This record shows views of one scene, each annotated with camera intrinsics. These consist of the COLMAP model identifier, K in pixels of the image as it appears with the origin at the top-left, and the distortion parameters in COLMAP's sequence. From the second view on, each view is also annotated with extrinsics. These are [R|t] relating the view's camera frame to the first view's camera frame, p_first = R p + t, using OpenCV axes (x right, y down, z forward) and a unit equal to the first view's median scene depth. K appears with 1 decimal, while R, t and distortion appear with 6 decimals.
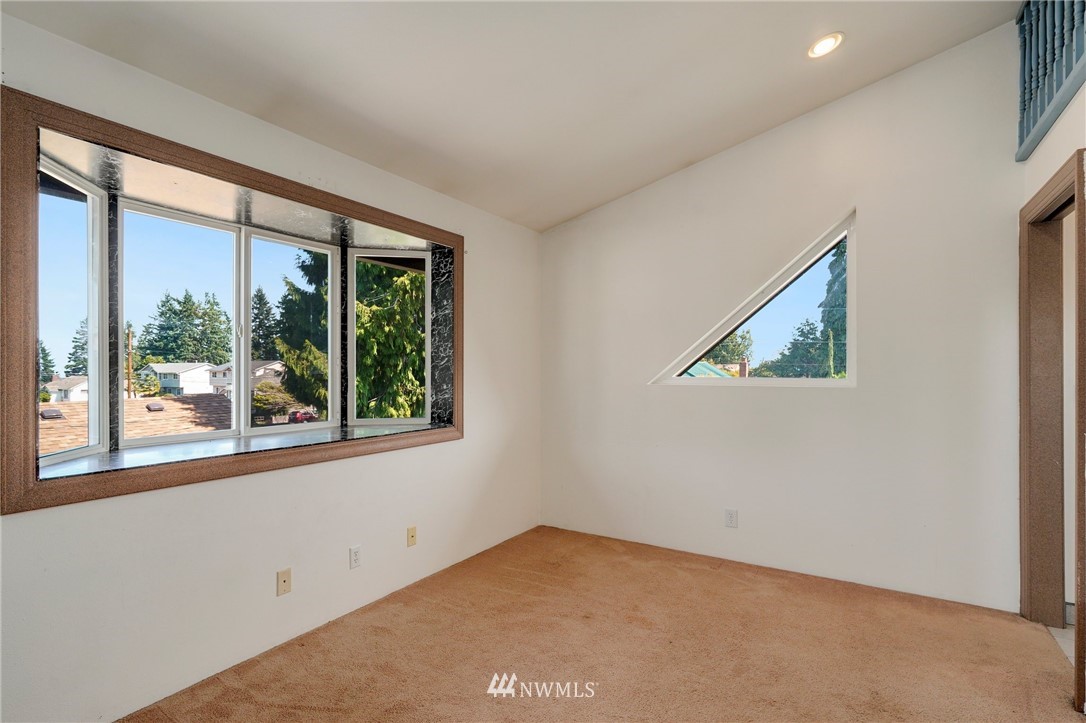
lens RADIAL K [[526.1, 0, 543.1], [0, 526.1, 362.7], [0, 0, 1]] dist [0.003380, 0.002371]
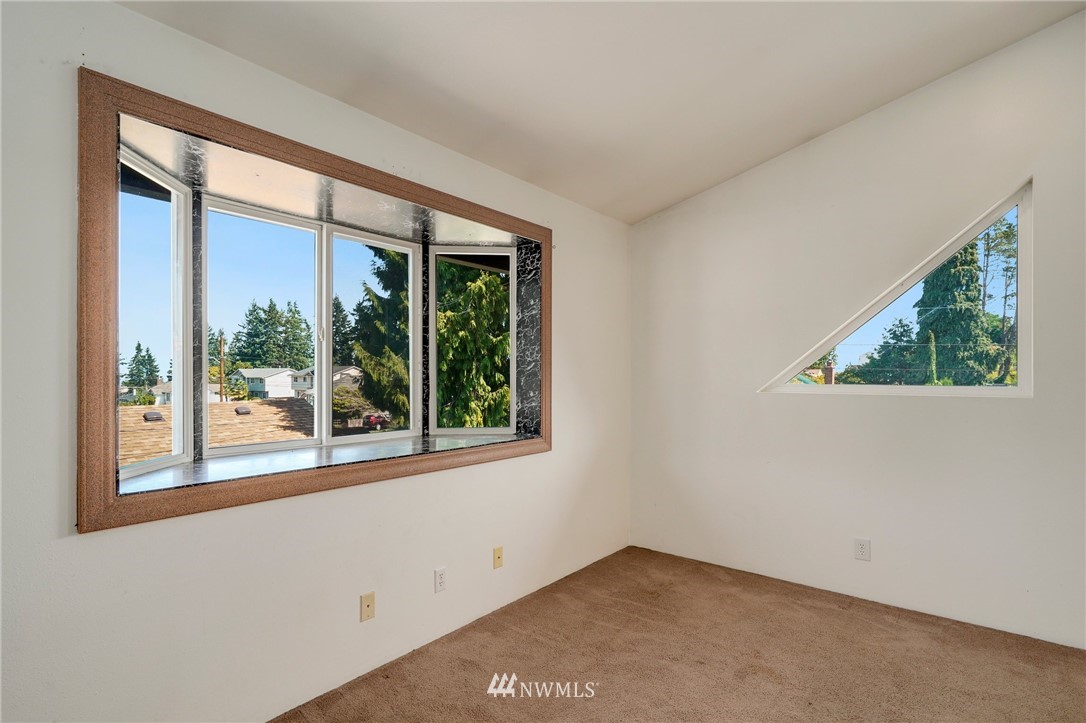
lens RADIAL K [[526.1, 0, 543.0], [0, 526.1, 367.3], [0, 0, 1]] dist [0.003380, 0.002371]
pose [[0.992977, -0.000914, -0.118302, -0.061797], [0.000789, 0.999999, -0.001107, 0.000172], [0.118303, 0.001005, 0.992977, 0.097276]]
